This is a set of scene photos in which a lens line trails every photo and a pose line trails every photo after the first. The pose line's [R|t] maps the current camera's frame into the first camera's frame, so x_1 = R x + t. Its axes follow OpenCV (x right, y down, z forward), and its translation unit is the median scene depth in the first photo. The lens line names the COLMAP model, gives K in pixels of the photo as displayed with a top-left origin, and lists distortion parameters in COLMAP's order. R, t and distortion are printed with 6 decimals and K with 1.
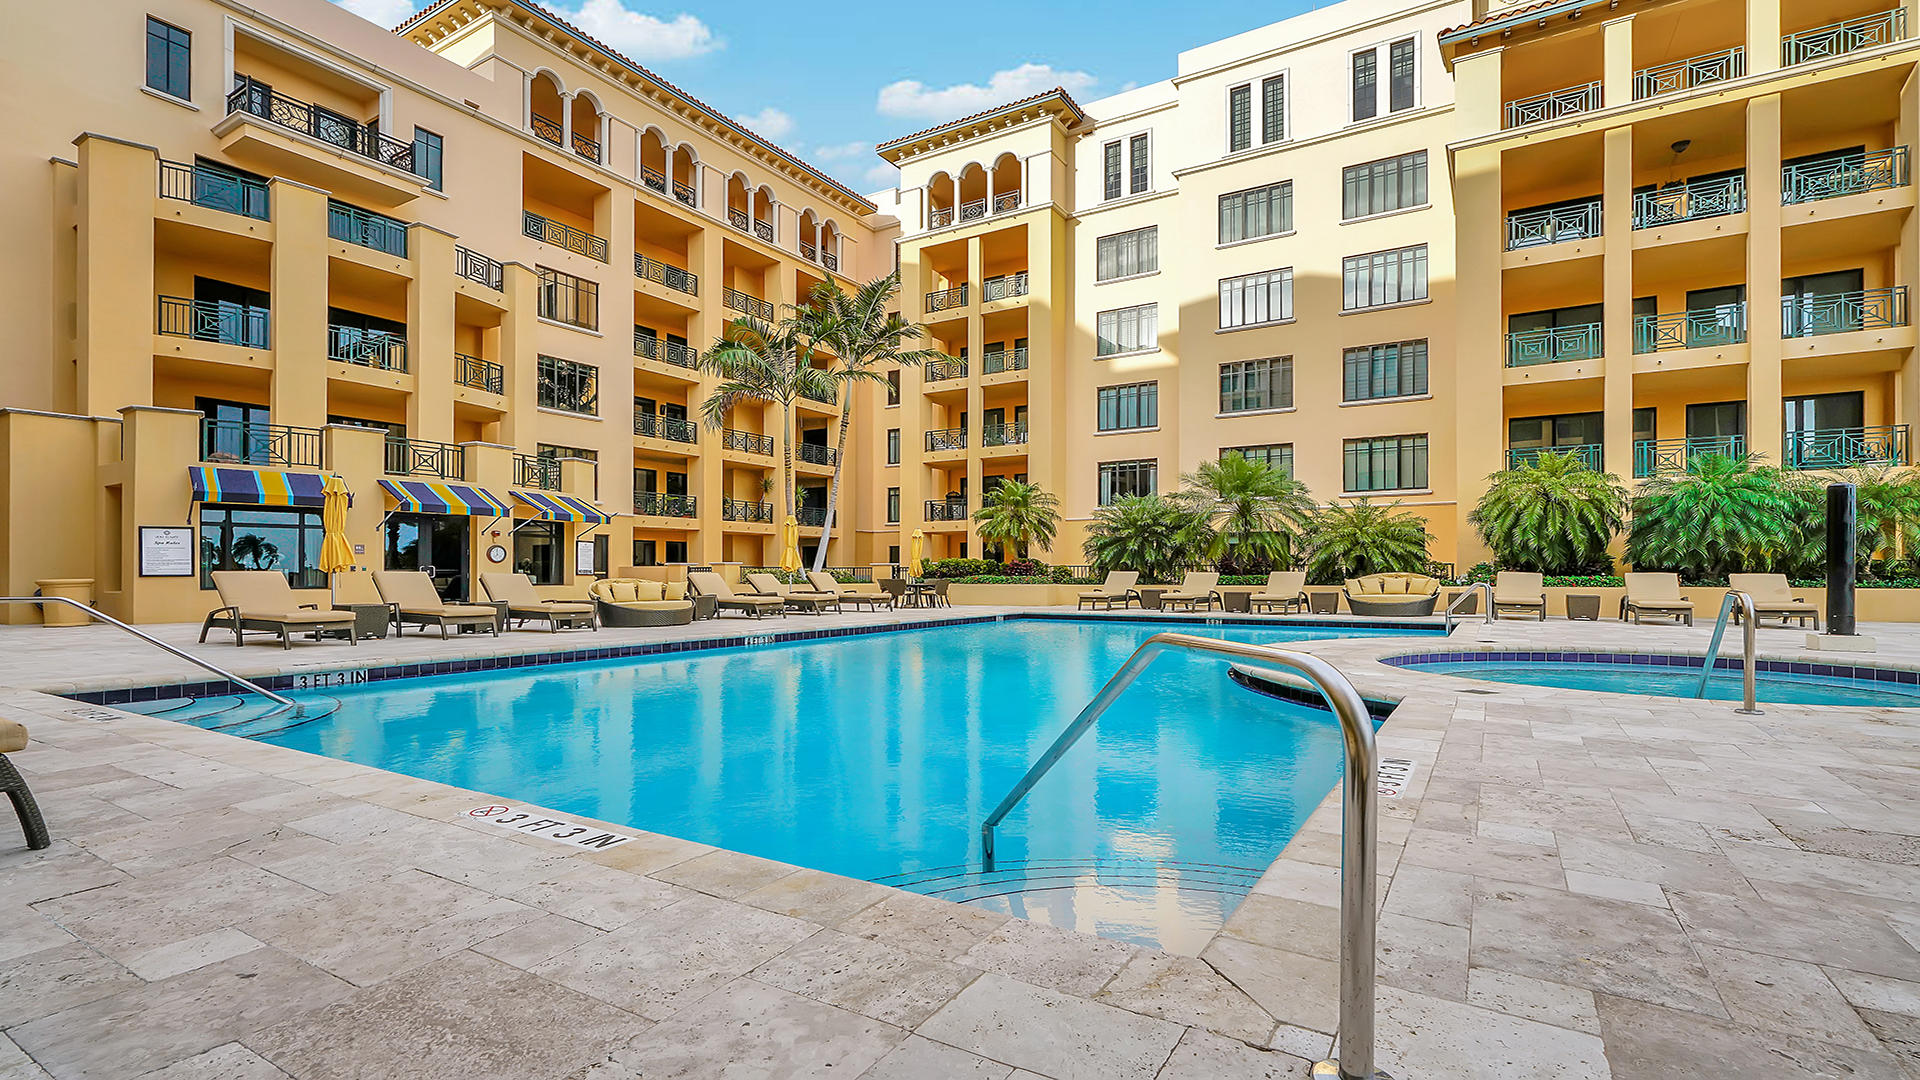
lens RADIAL K [[890.4, 0, 959.4], [0, 890.4, 565.7], [0, 0, 1]] dist [0.001474, 0.001640]
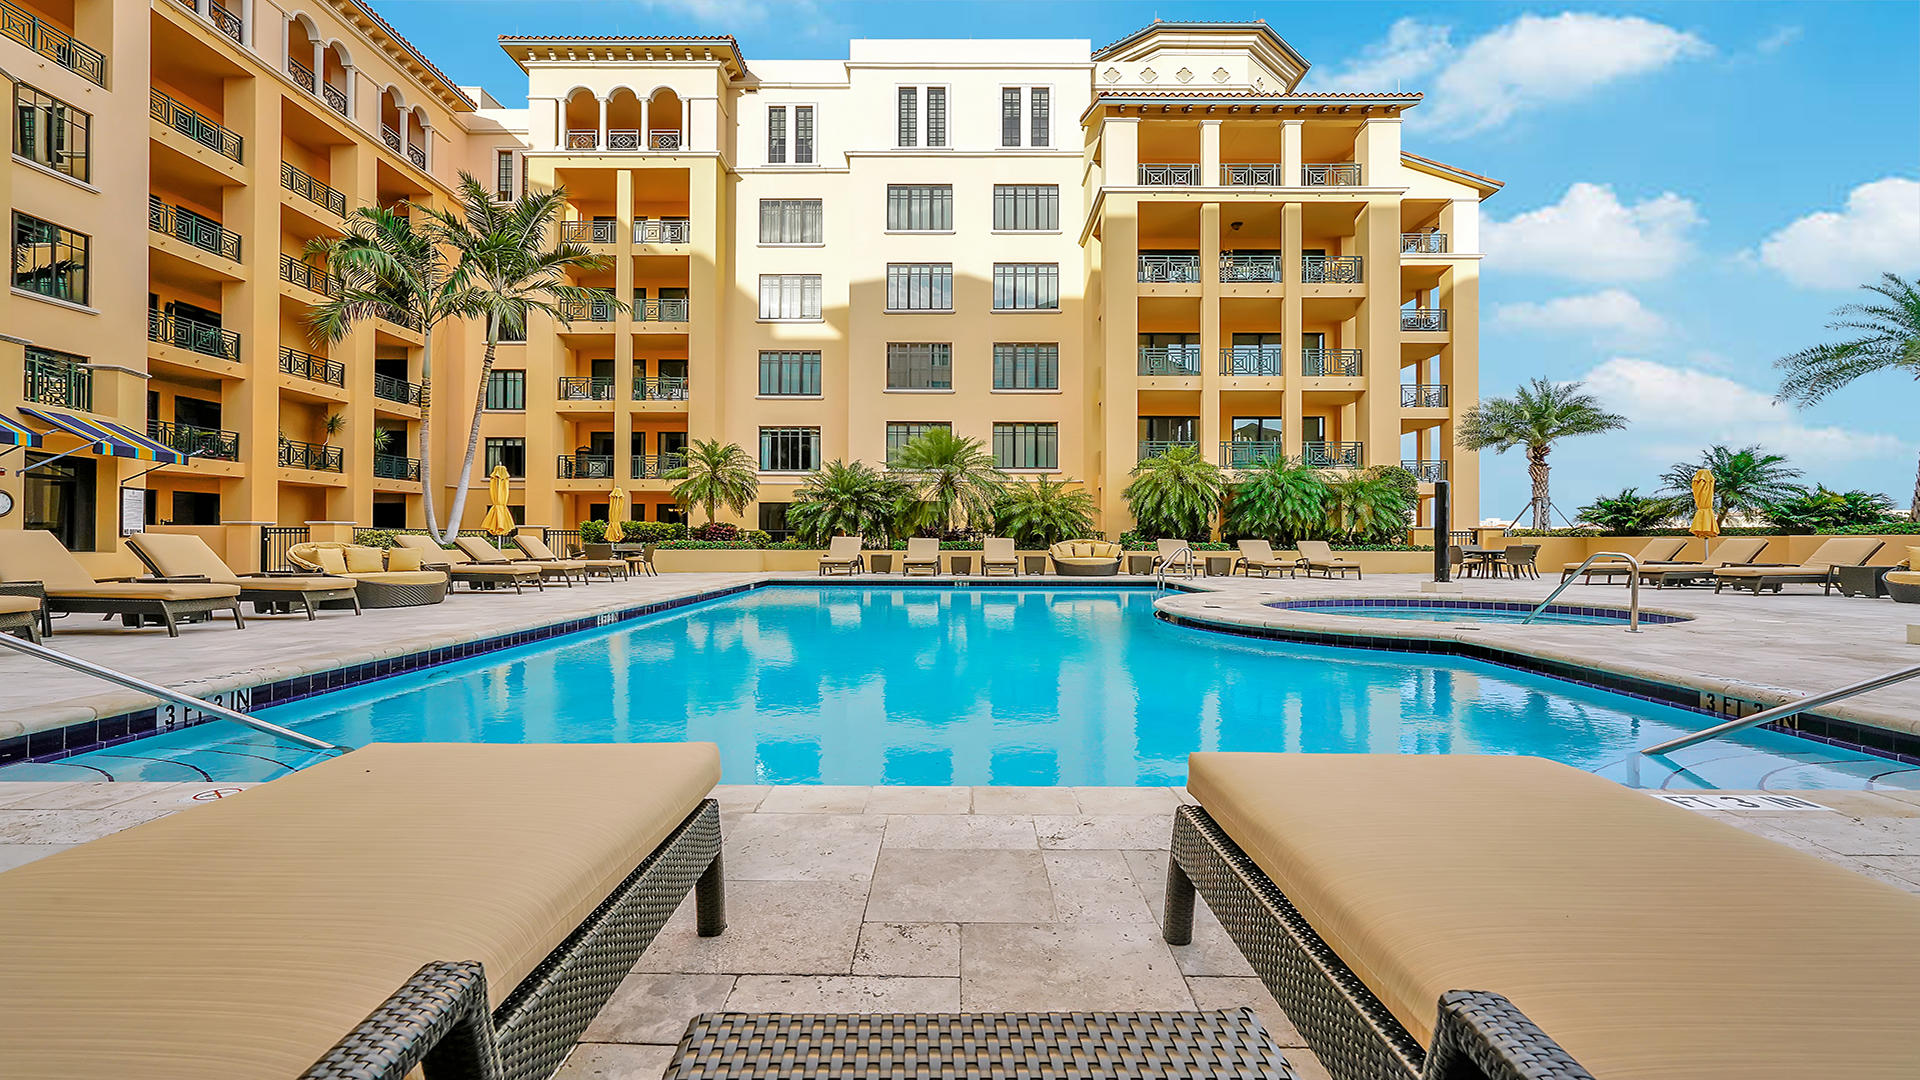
lens RADIAL K [[862.7, 0, 961.4], [0, 862.7, 535.8], [0, 0, 1]] dist [0.000234, 0.000731]
pose [[0.852655, 0.005831, 0.522442, -0.155851], [-0.009281, 0.999949, 0.003988, 0.000283], [-0.522392, -0.008250, 0.852666, 0.064158]]
